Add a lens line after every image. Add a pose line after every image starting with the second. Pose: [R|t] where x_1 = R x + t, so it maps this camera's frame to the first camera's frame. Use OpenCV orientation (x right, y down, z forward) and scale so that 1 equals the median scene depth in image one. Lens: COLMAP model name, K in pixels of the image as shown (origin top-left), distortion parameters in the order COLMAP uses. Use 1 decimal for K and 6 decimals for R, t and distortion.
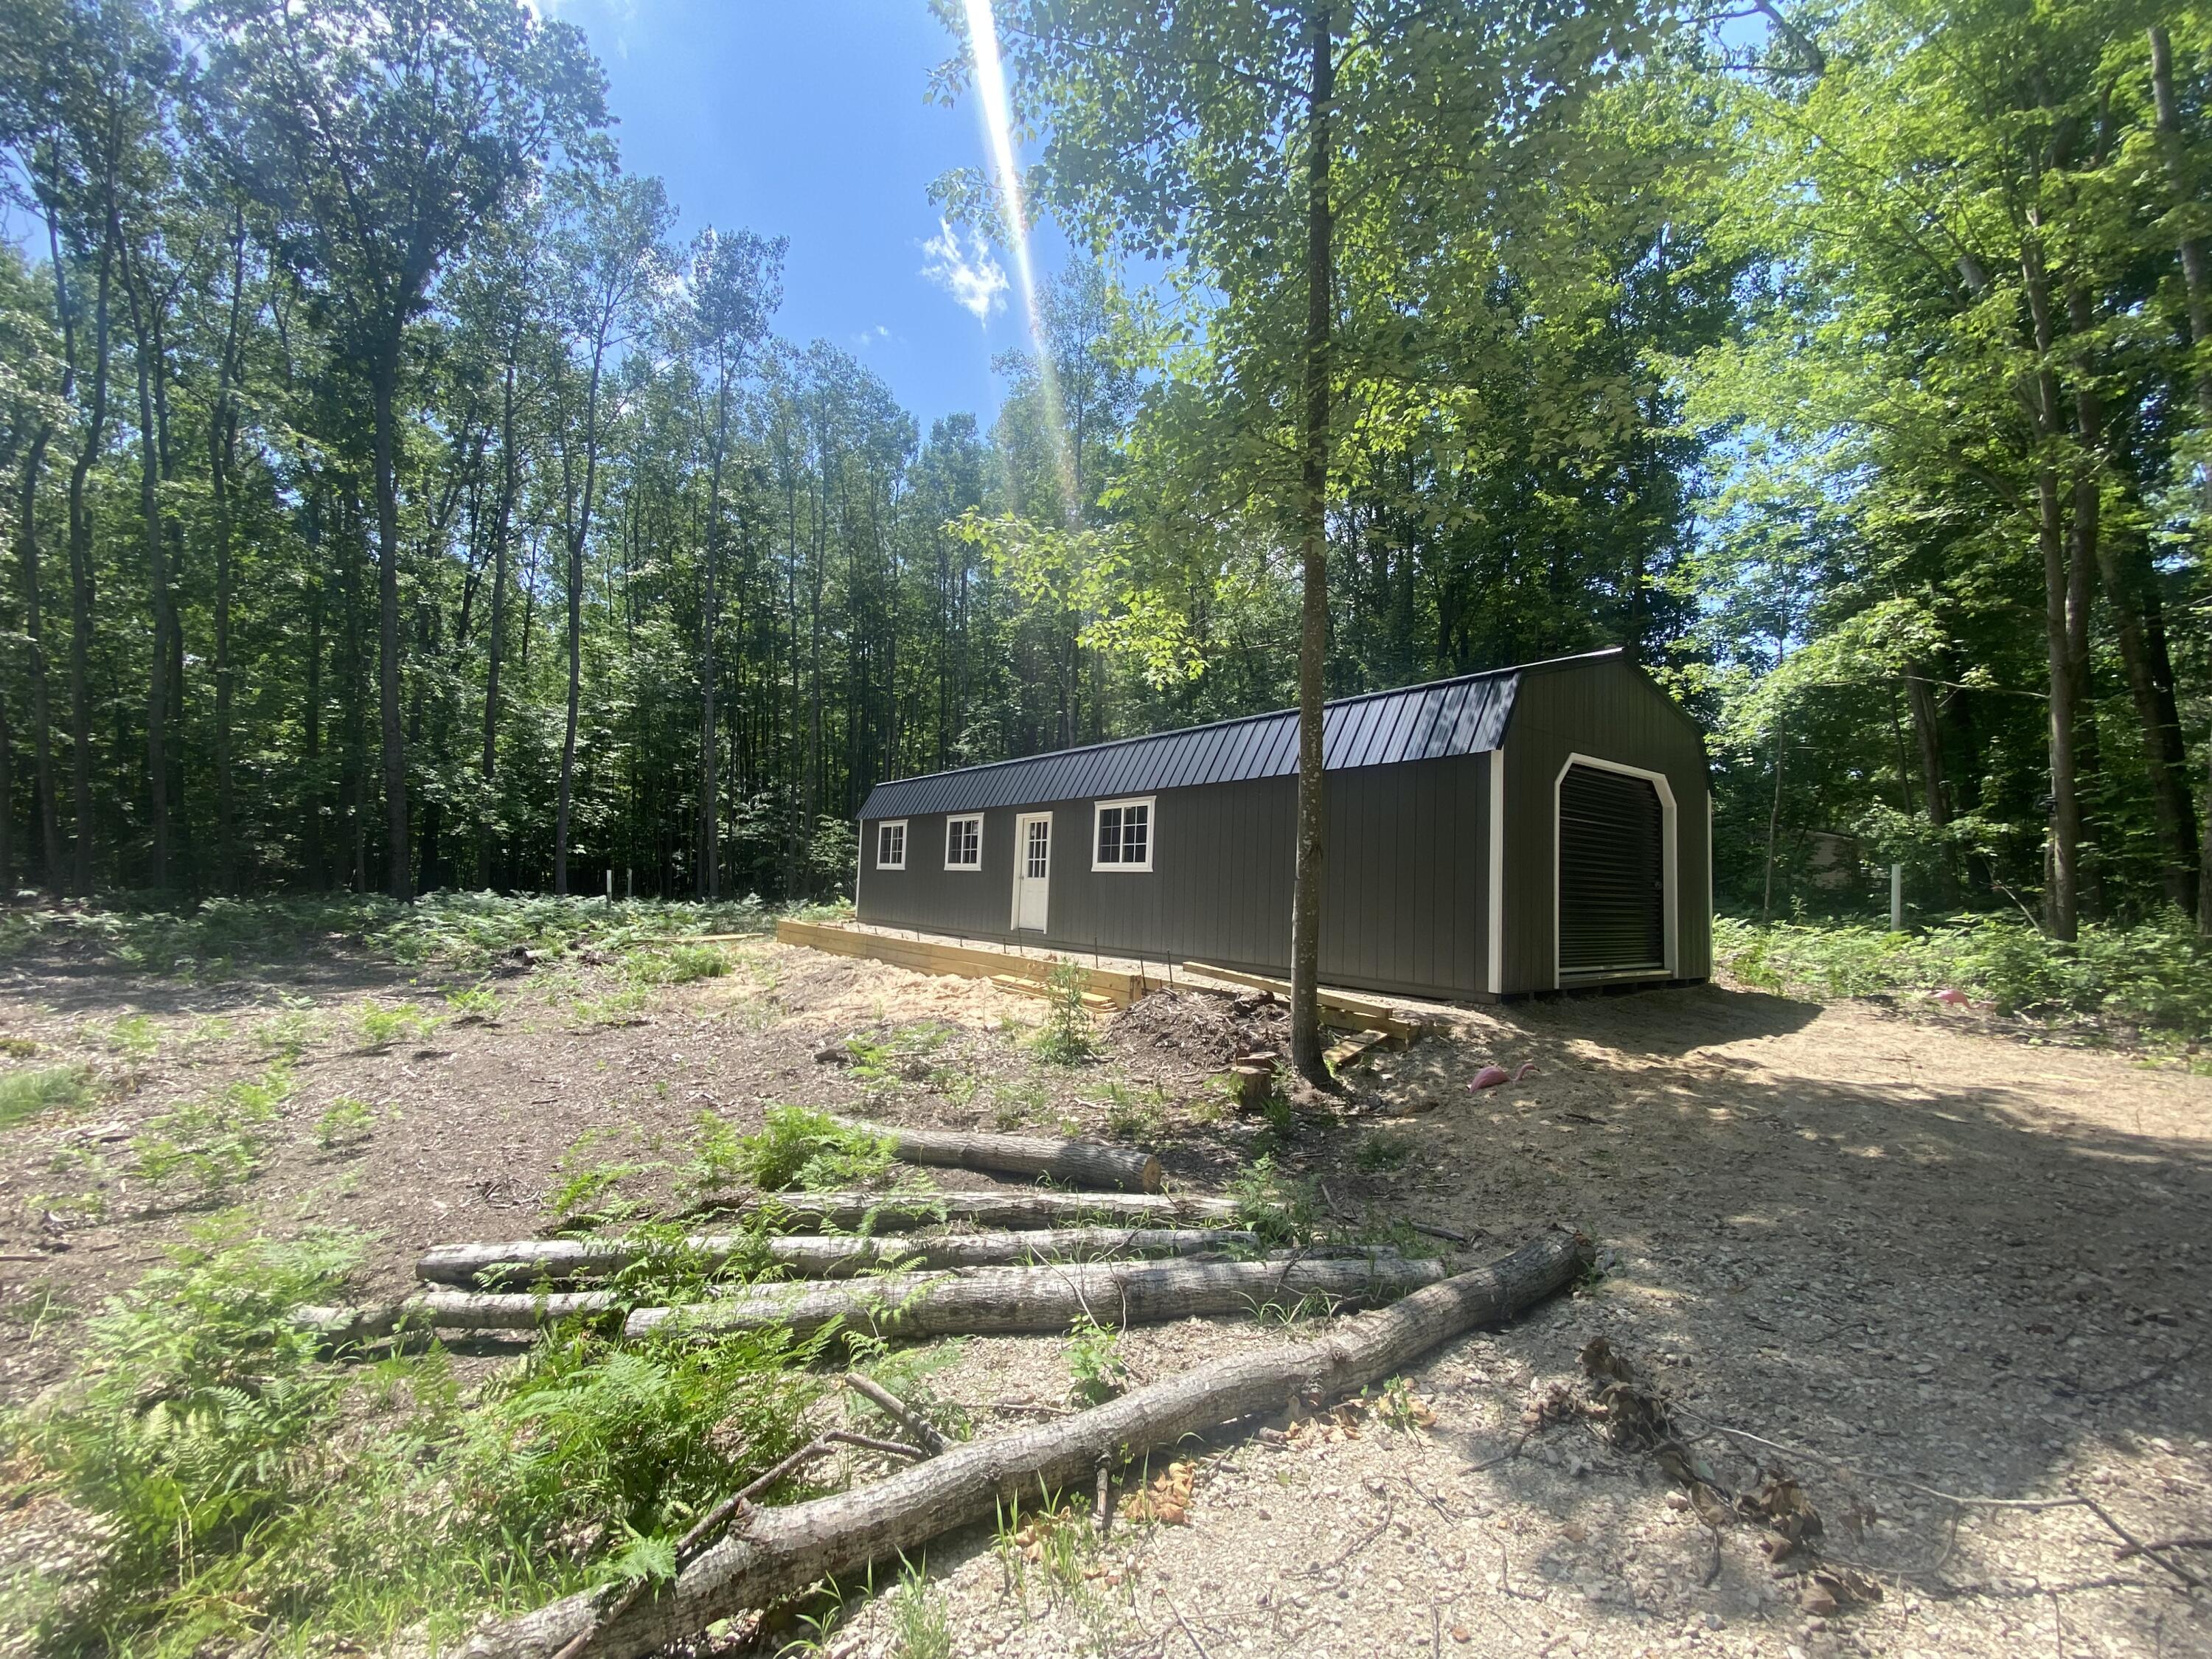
lens RADIAL K [[860.1, 0, 1091.1], [0, 860.1, 843.9], [0, 0, 1]] dist [-0.002322, -0.000649]
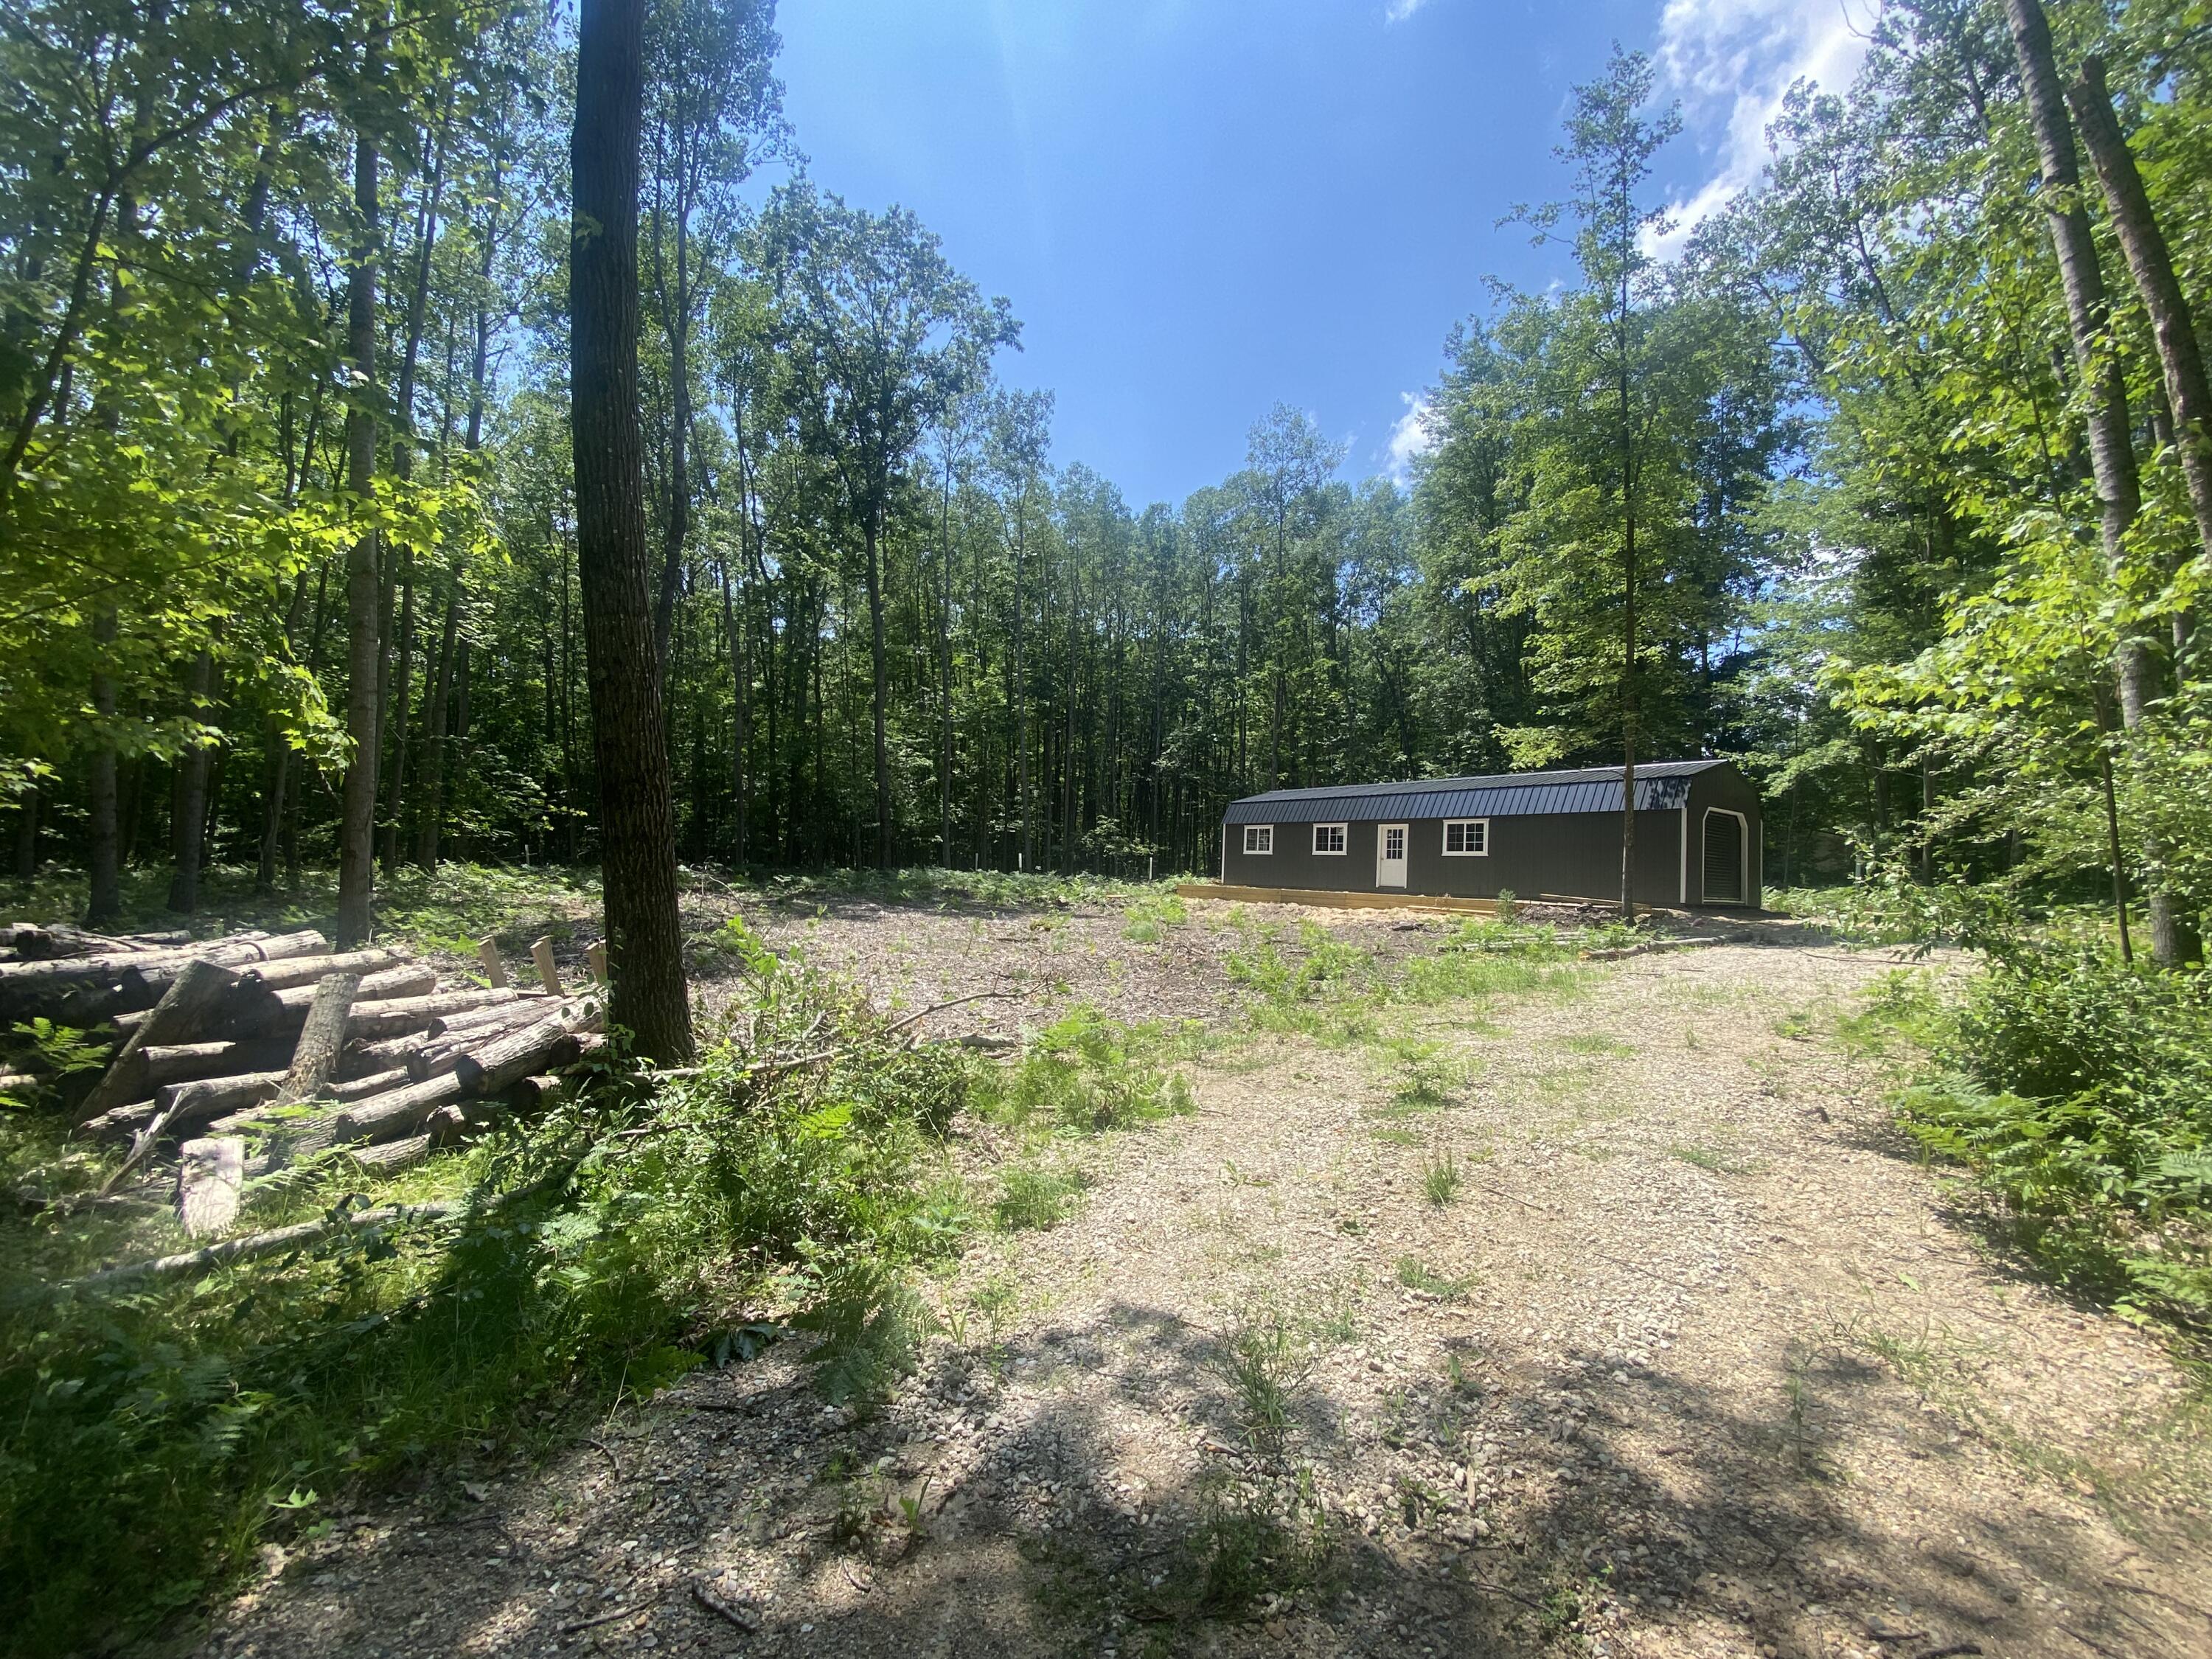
lens RADIAL K [[860.1, 0, 1085.5], [0, 860.1, 831.1], [0, 0, 1]] dist [-0.002322, -0.000649]
pose [[0.999823, 0.006743, -0.017584, -0.705825], [-0.006769, 0.999976, -0.001419, -0.014190], [0.017574, 0.001538, 0.999844, -0.887487]]
